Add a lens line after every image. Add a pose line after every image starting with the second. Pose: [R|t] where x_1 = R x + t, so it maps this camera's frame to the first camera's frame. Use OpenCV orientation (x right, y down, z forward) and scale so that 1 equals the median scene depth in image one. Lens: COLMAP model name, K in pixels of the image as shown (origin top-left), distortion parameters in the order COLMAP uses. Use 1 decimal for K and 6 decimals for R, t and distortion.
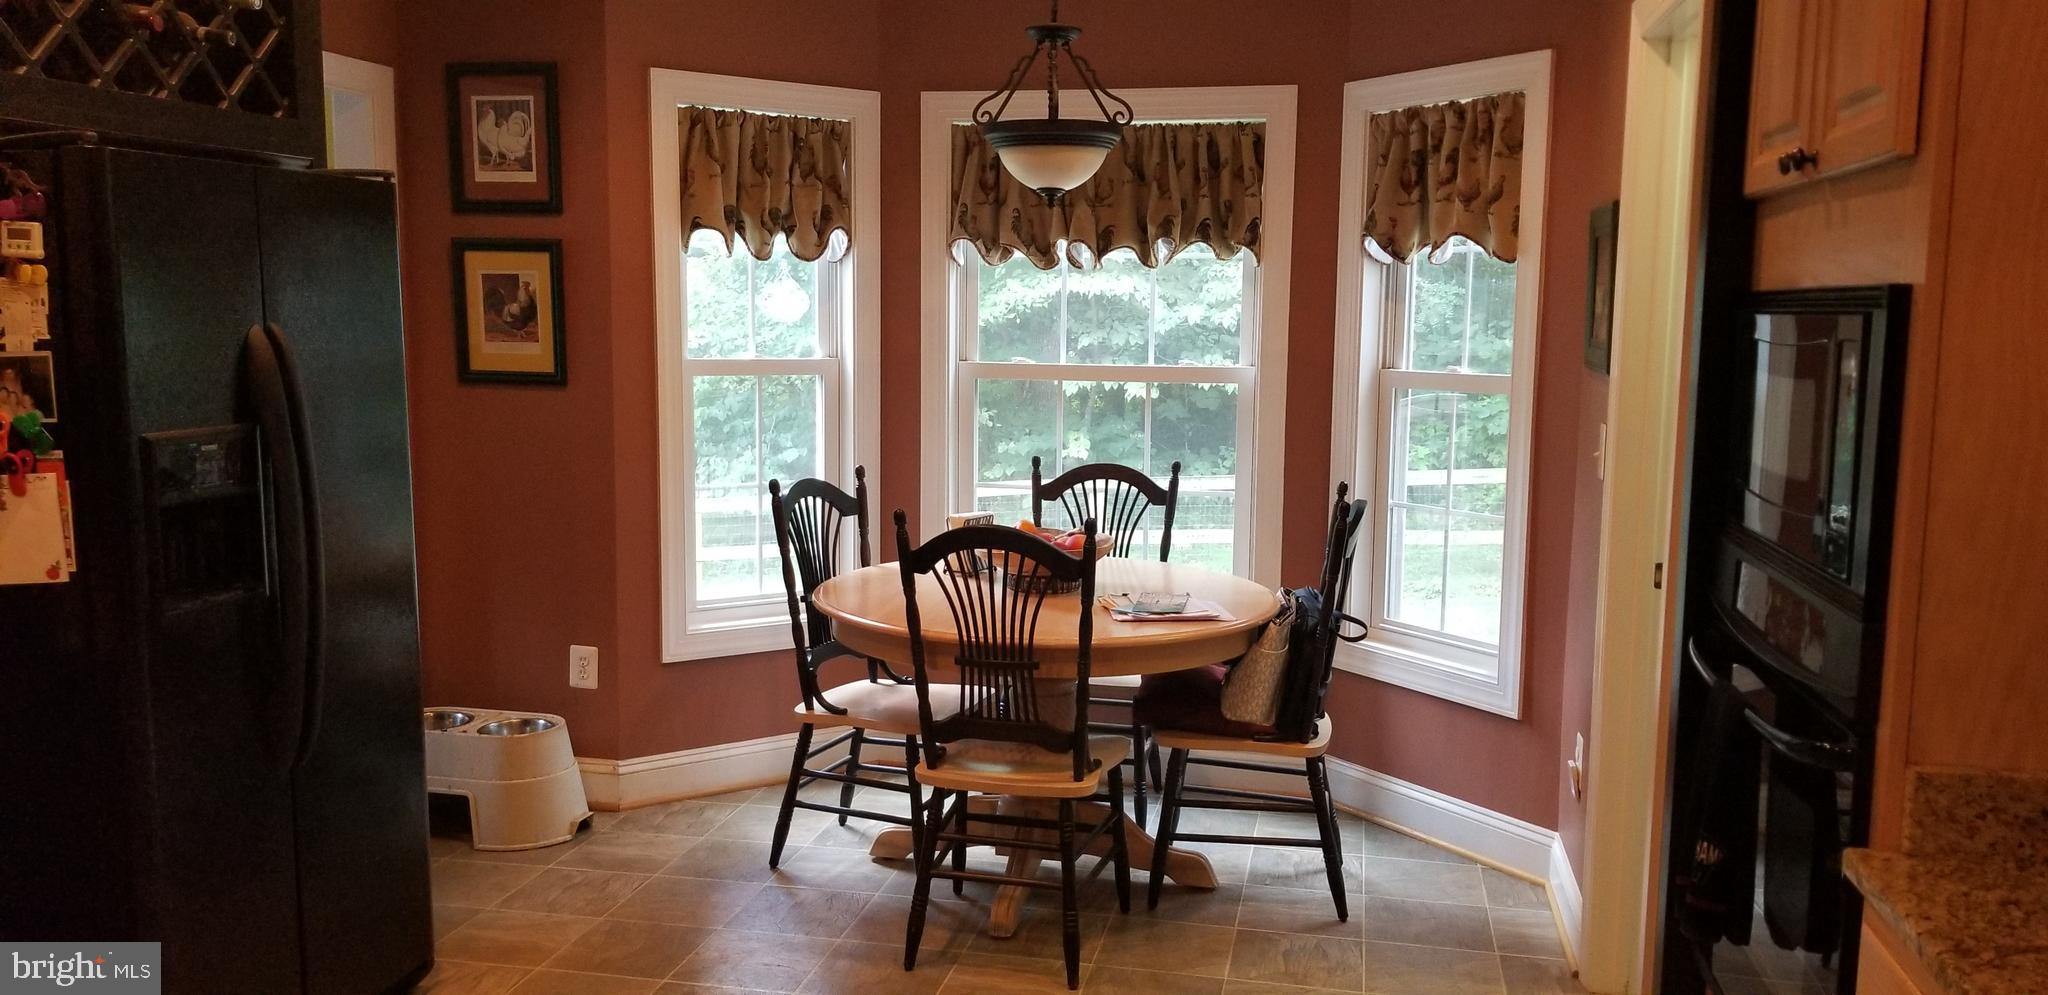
lens RADIAL K [[1581.4, 0, 1023.7], [0, 1581.4, 529.9], [0, 0, 1]] dist [0.126329, -0.129748]
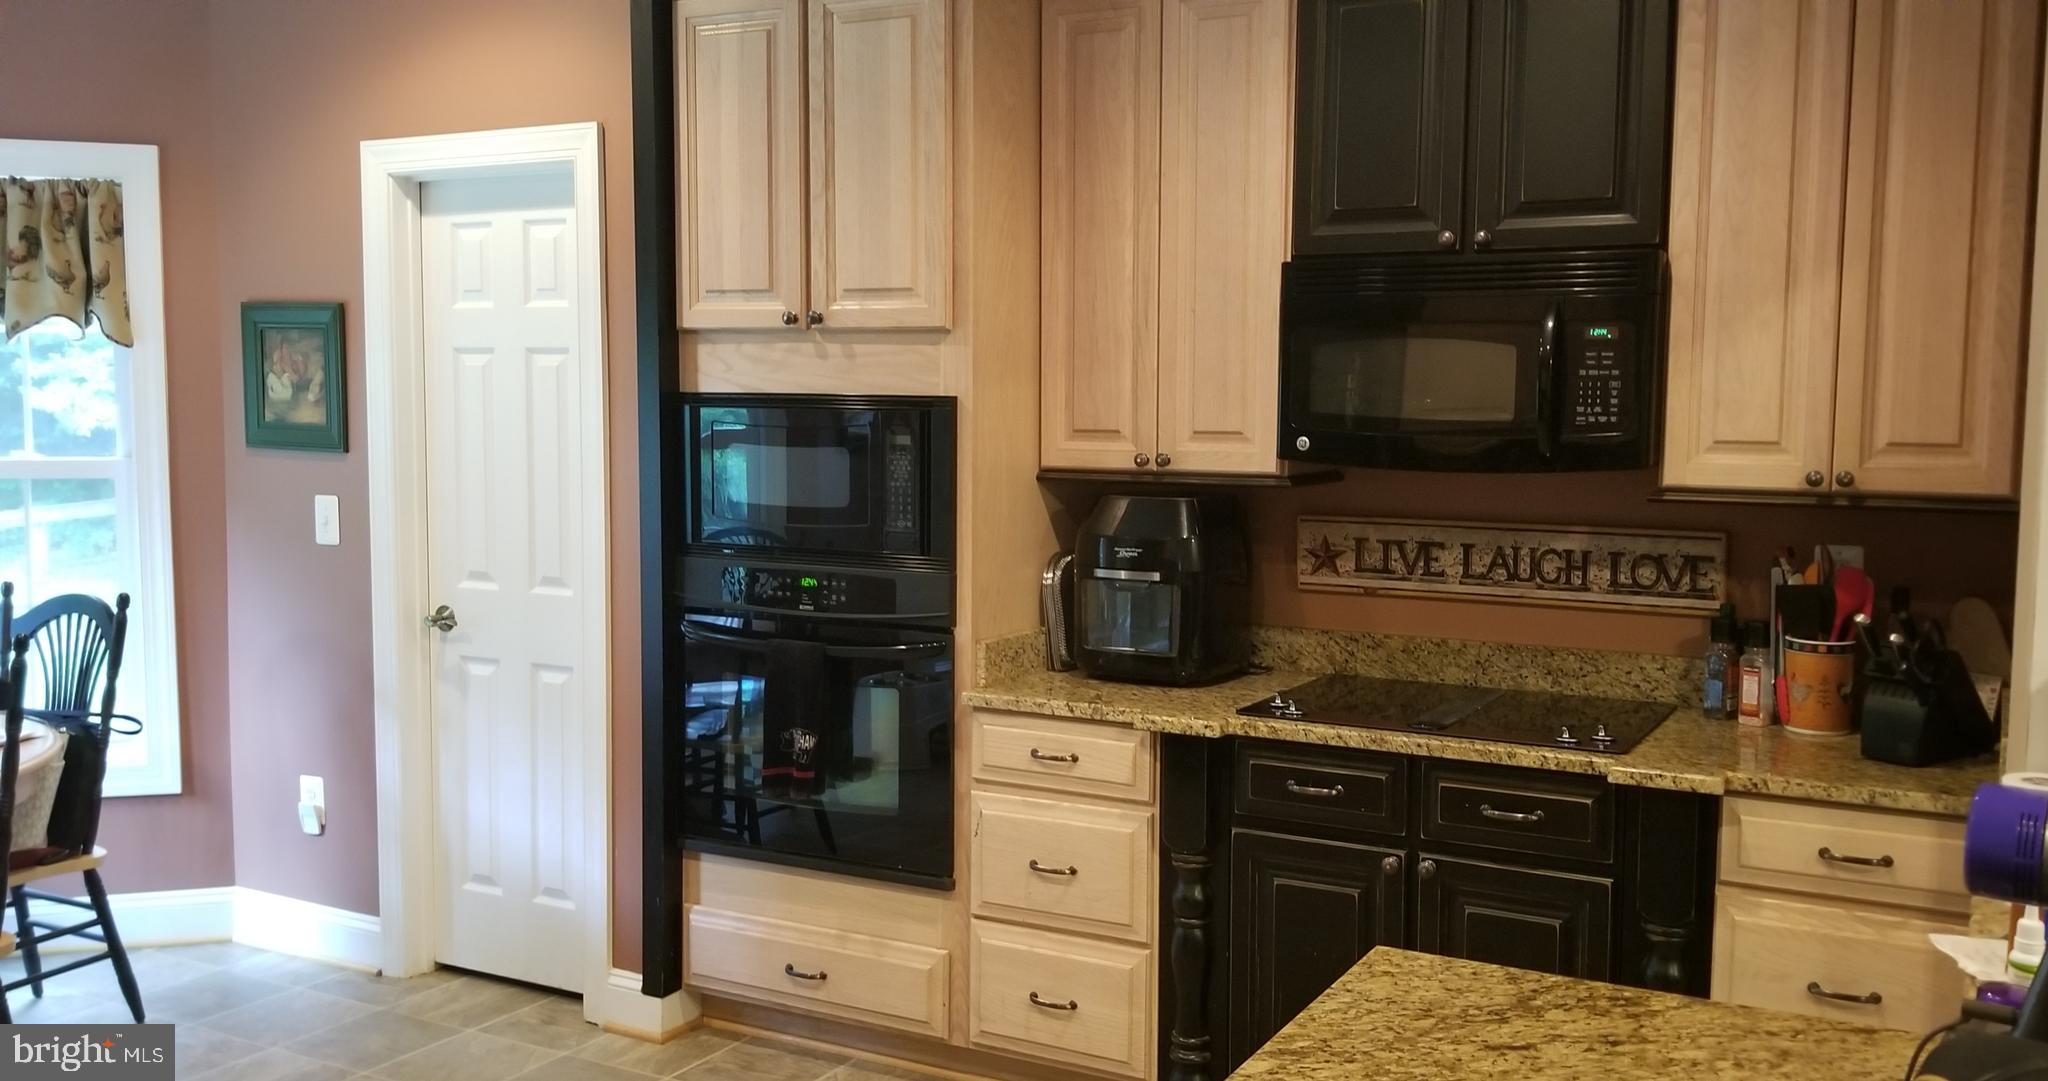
lens RADIAL K [[1718.4, 0, 1024.0], [0, 1718.4, 540.5], [0, 0, 1]] dist [0.157982, -0.258705]
pose [[0.288202, -0.081713, 0.954077, -1.353621], [0.122020, 0.991364, 0.048047, -0.065857], [-0.949764, 0.102570, 0.295684, 0.317780]]
